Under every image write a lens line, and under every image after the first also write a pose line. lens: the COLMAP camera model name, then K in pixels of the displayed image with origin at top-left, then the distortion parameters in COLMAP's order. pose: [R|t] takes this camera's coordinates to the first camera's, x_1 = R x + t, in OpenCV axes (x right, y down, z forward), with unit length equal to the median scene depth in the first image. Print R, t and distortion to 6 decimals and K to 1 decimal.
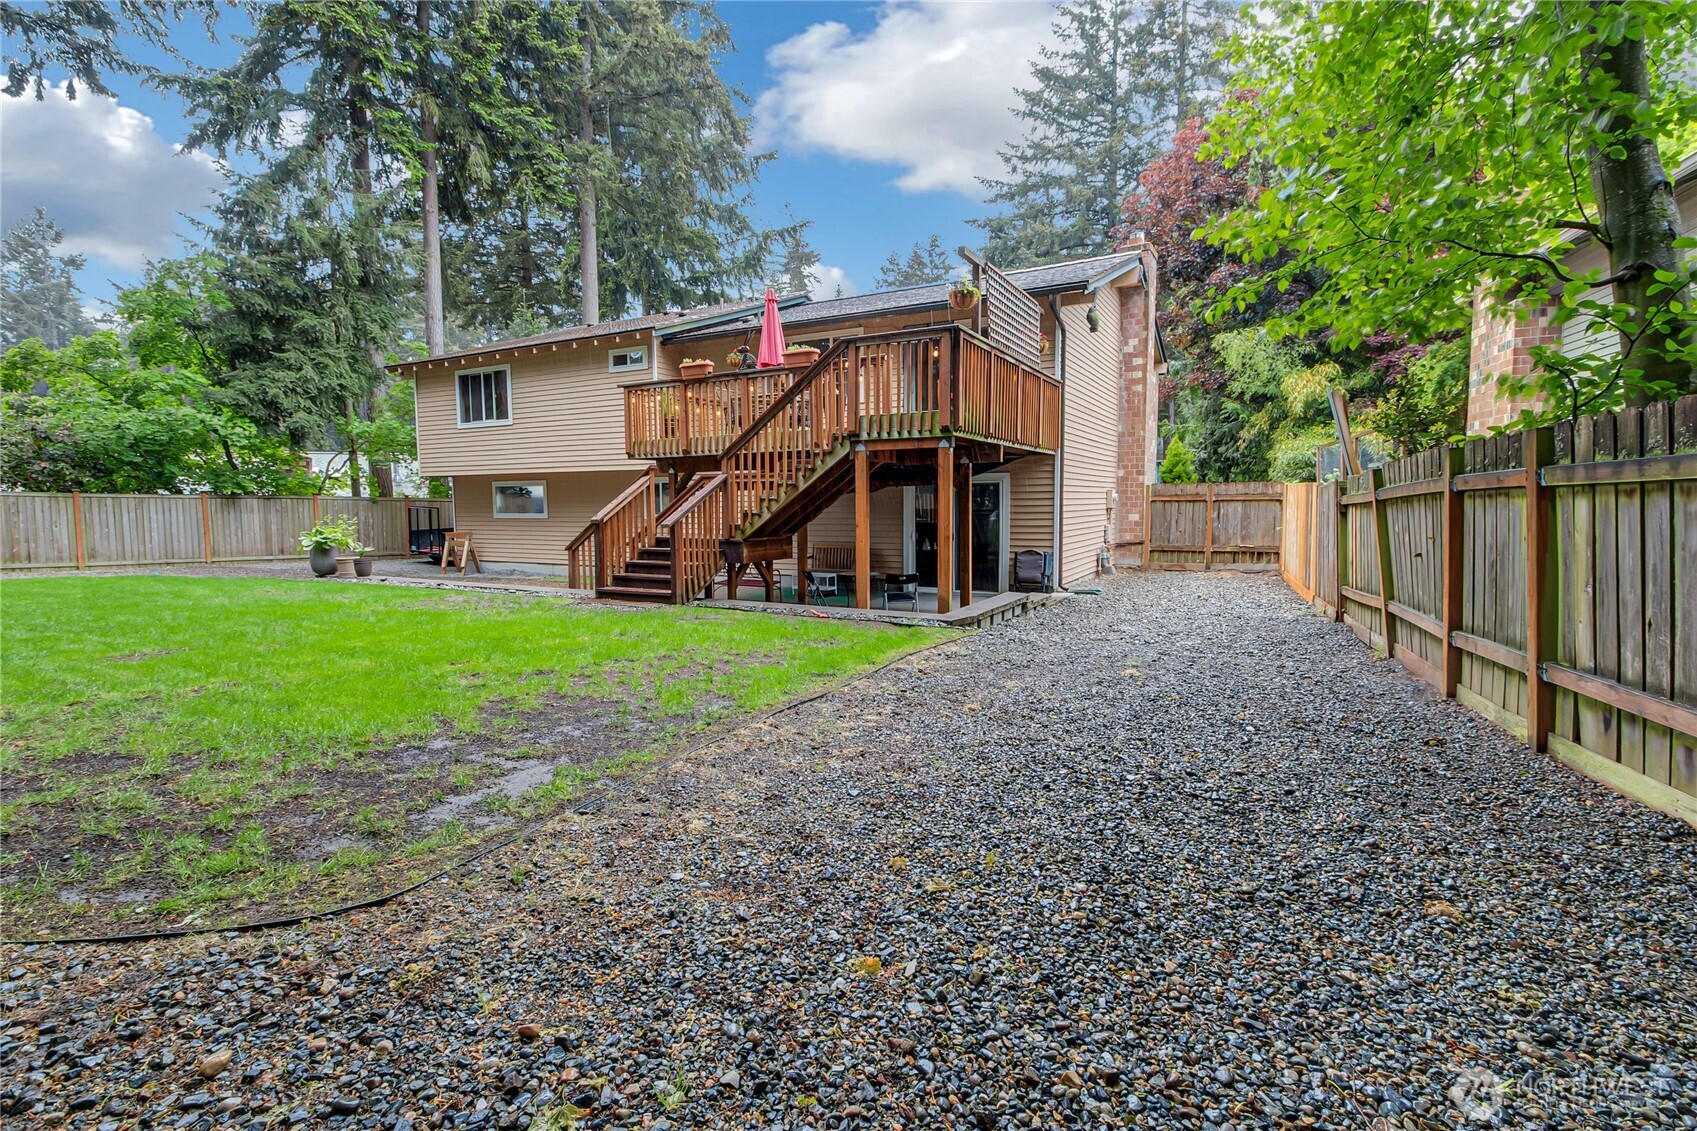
lens RADIAL K [[798.2, 0, 834.6], [0, 798.2, 603.2], [0, 0, 1]] dist [0.010000, -0.005760]
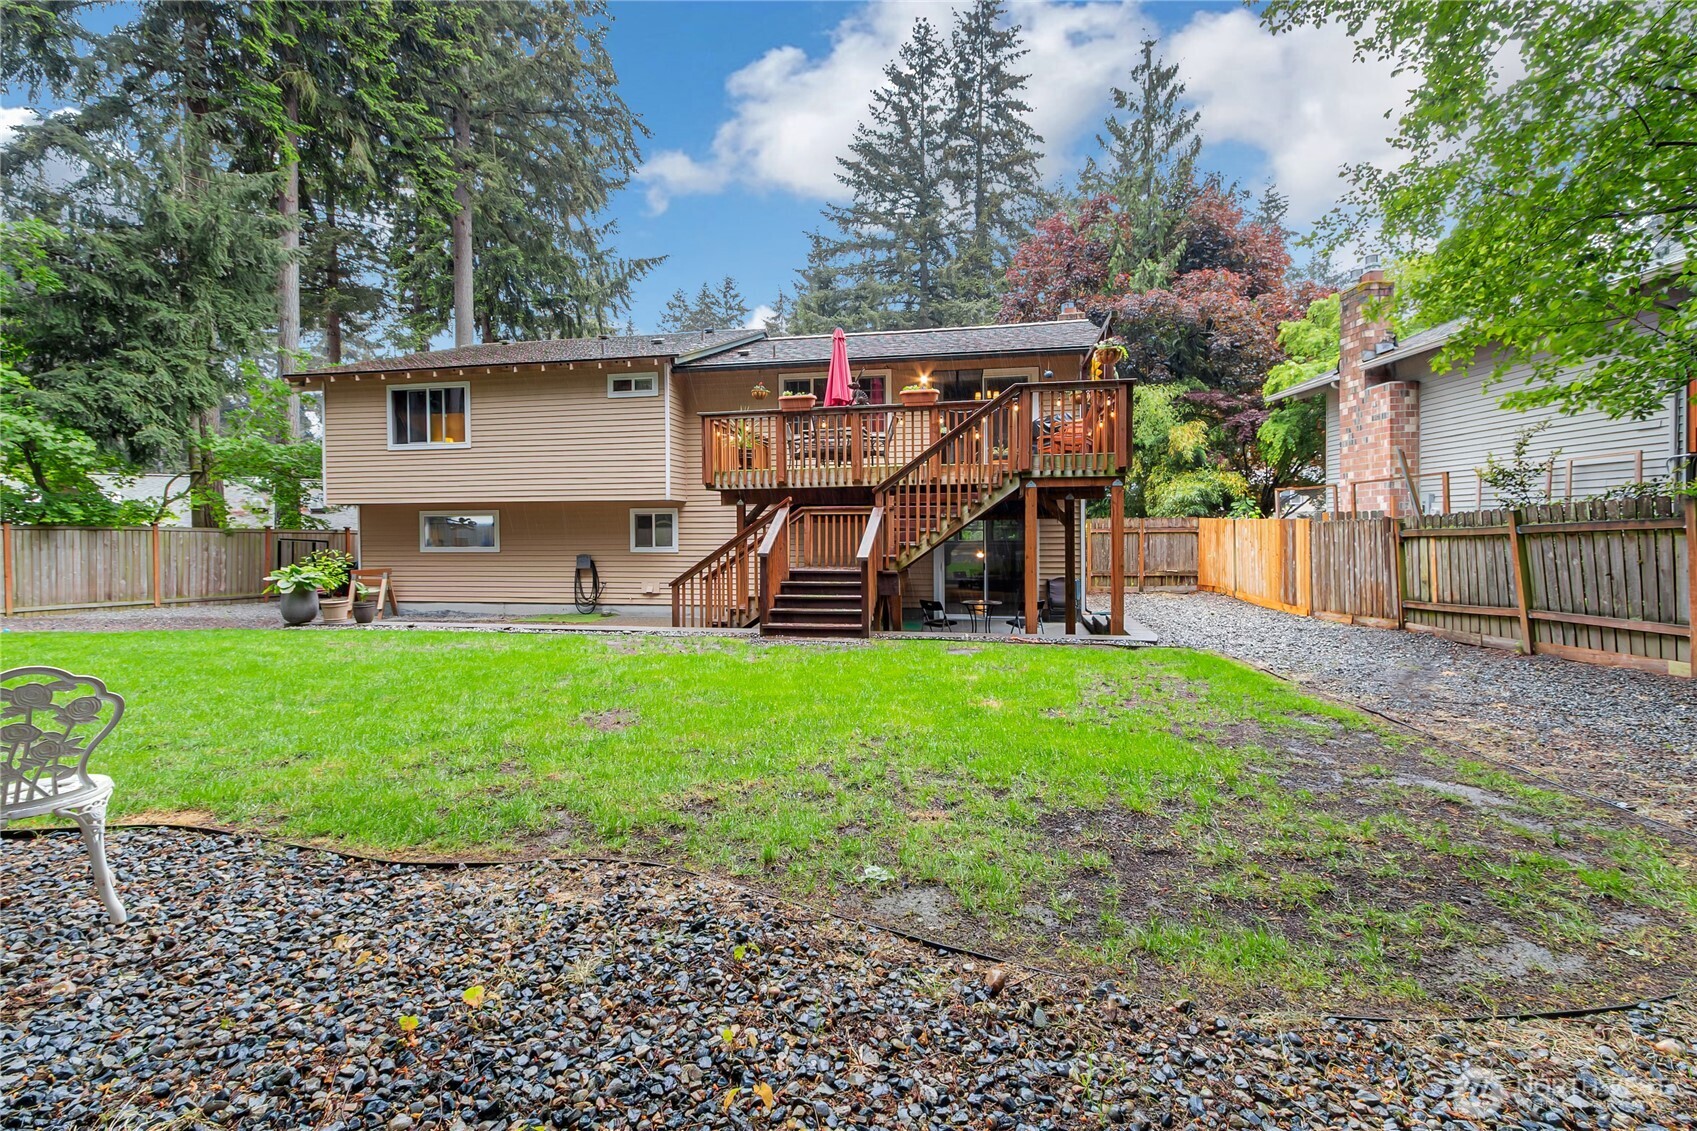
lens RADIAL K [[798.2, 0, 844.1], [0, 798.2, 563.3], [0, 0, 1]] dist [0.010000, -0.005760]
pose [[0.950553, -0.012125, 0.310324, -0.270636], [0.039247, 0.995916, -0.081303, -0.005752], [-0.308071, 0.089462, 0.947148, 0.034699]]
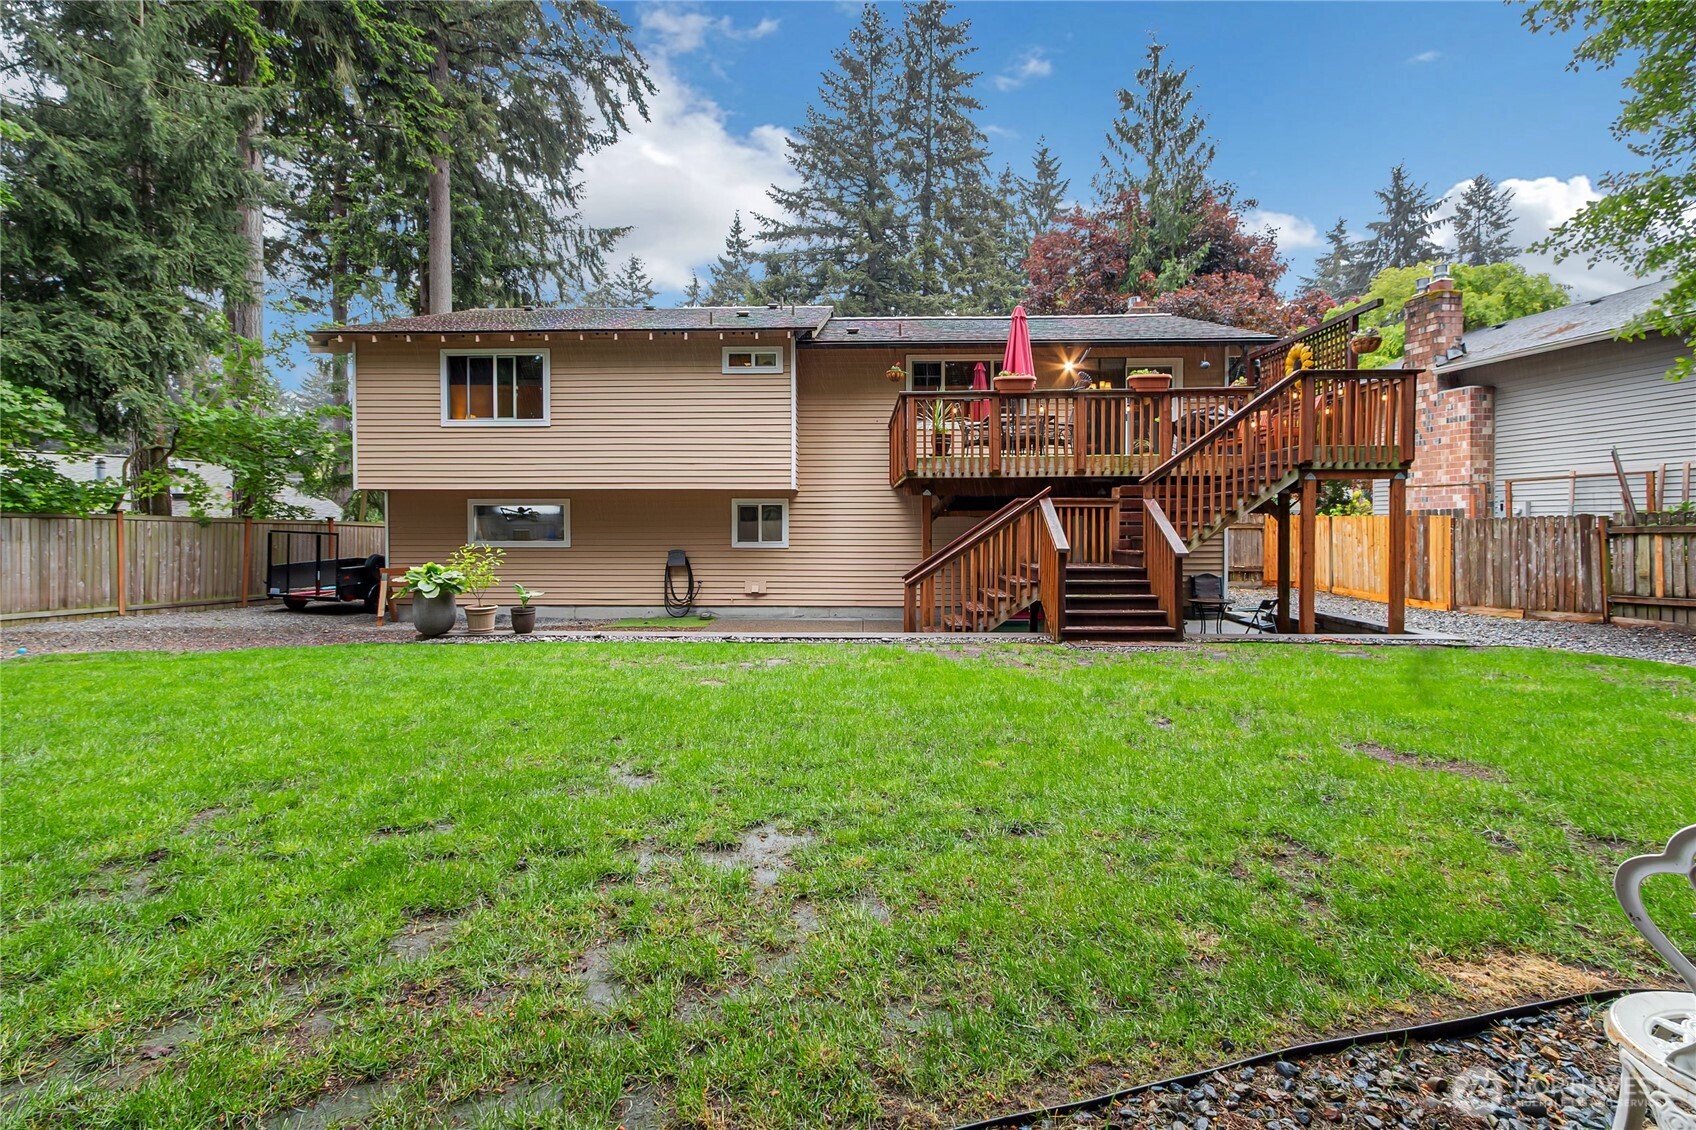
lens RADIAL K [[797.7, 0, 845.6], [0, 797.7, 561.1], [0, 0, 1]] dist [0.010000, -0.005760]
pose [[0.885241, -0.014978, 0.464891, -0.484573], [0.053434, 0.996139, -0.069655, -0.024026], [-0.462053, 0.086502, 0.882624, 0.191041]]
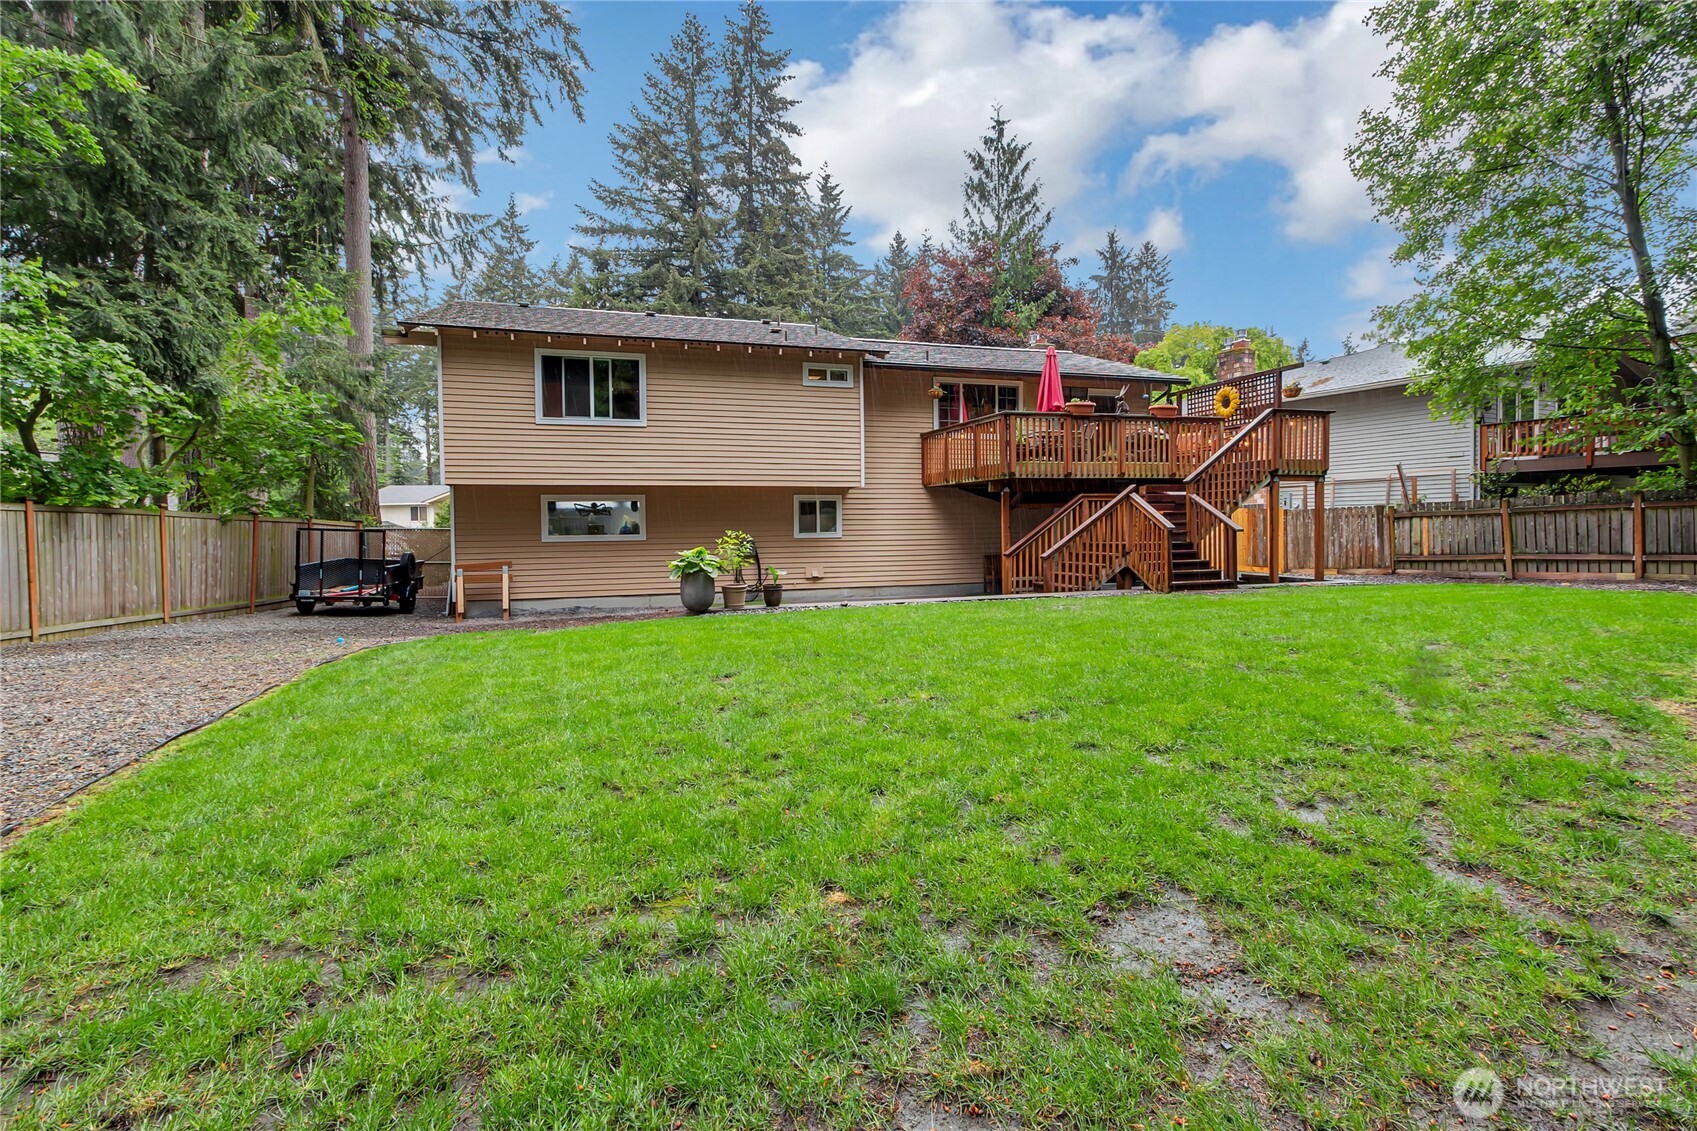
lens RADIAL K [[798.2, 0, 853.0], [0, 798.2, 569.9], [0, 0, 1]] dist [0.010000, -0.005760]
pose [[0.675755, -0.041063, 0.735981, -0.828283], [0.100509, 0.994255, -0.036811, -0.023259], [-0.730242, 0.098848, 0.676000, 0.284838]]
